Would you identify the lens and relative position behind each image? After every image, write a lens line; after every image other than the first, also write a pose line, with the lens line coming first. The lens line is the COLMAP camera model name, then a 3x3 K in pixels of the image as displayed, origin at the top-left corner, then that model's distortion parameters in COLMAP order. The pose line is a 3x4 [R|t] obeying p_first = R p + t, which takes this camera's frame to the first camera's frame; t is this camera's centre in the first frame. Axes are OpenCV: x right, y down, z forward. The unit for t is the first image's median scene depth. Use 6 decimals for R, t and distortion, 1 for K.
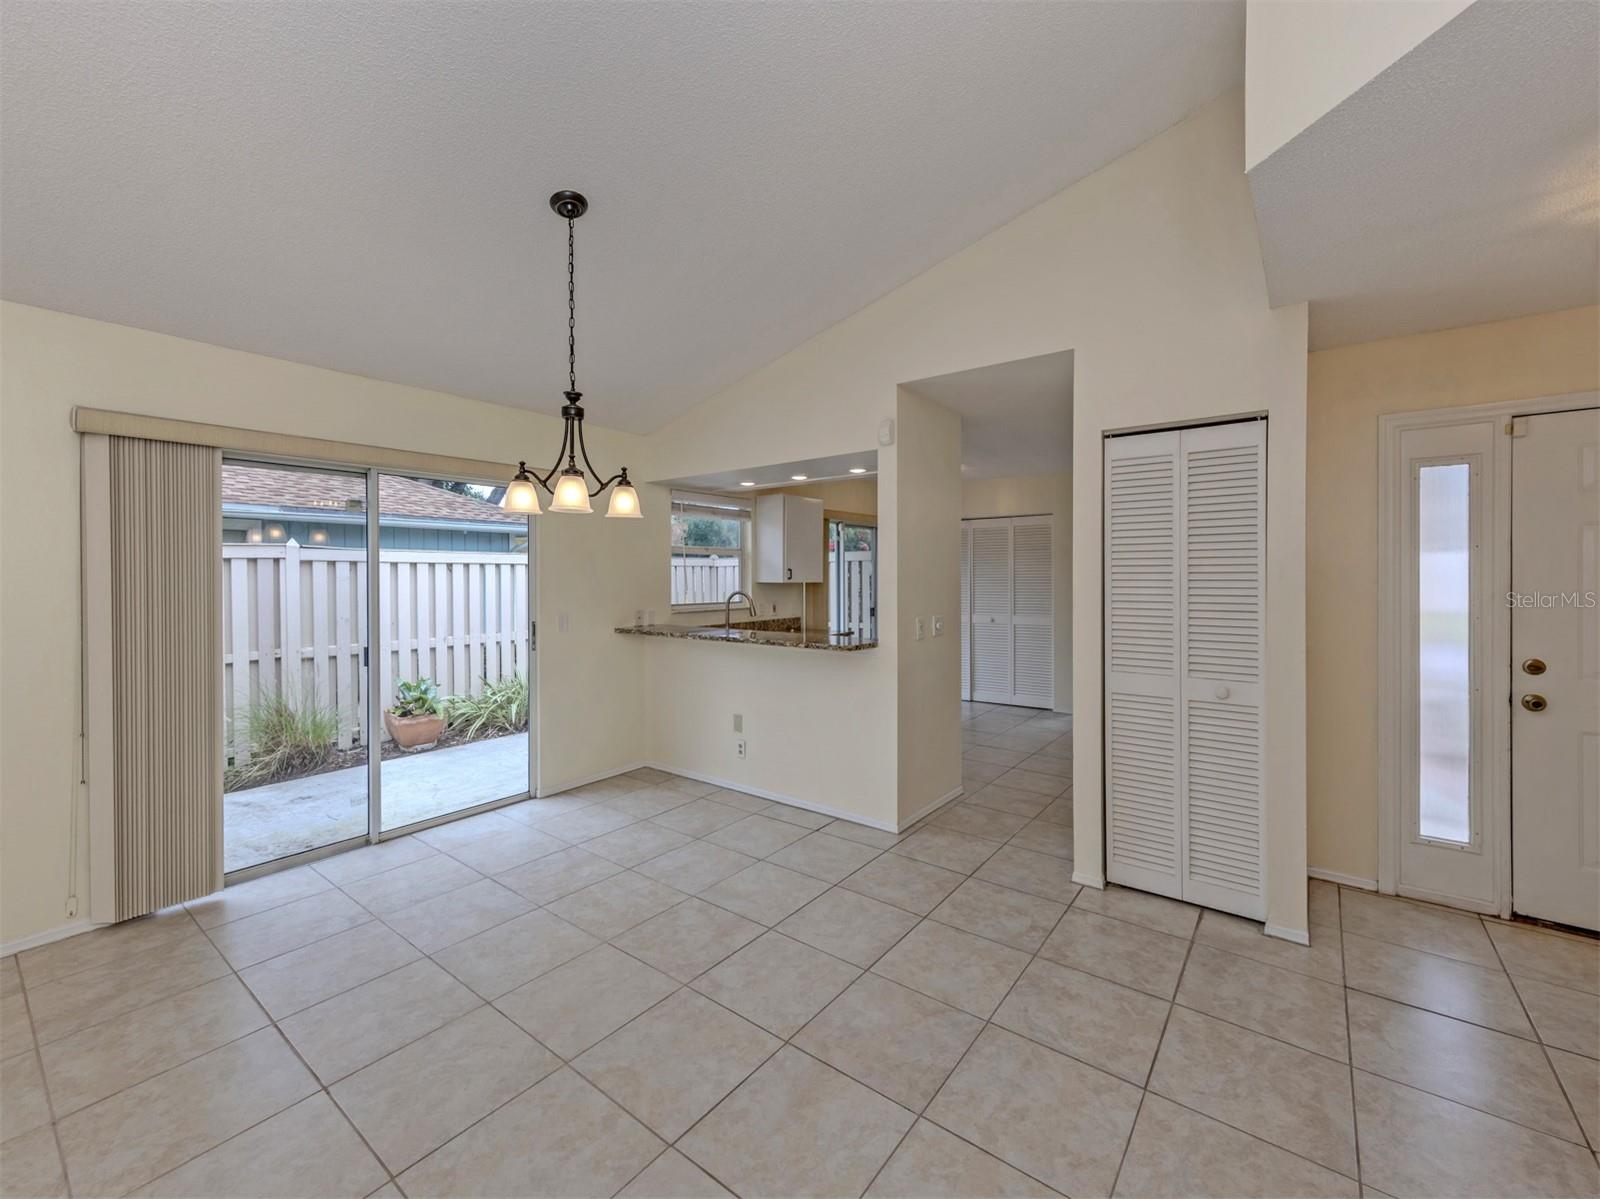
lens RADIAL K [[660.0, 0, 807.0], [0, 660.0, 577.7], [0, 0, 1]] dist [0.004580, 0.000120]
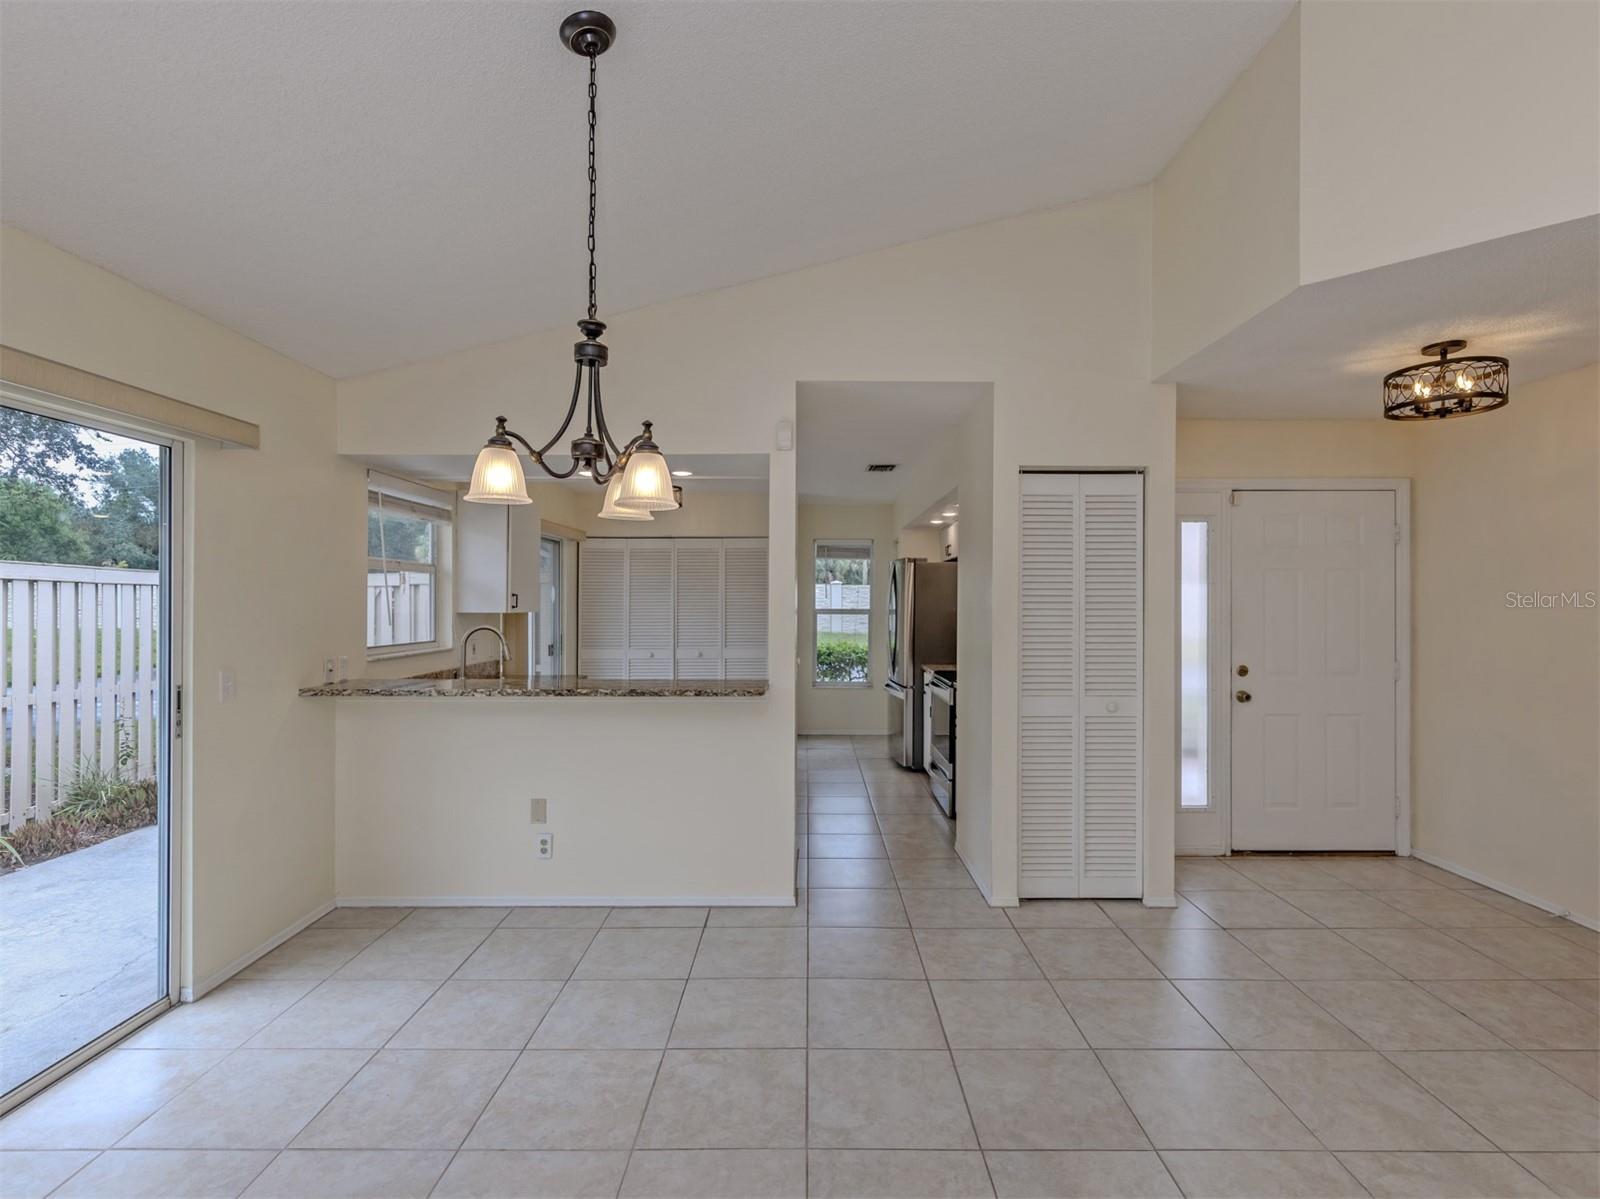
lens RADIAL K [[782.5, 0, 800.0], [0, 782.5, 599.5], [0, 0, 1]] dist [0.001559, -0.000015]
pose [[0.793001, 0.005535, 0.609196, -0.600629], [-0.001160, 0.999971, -0.007577, -0.001781], [-0.609220, 0.005302, 0.792984, 0.240341]]
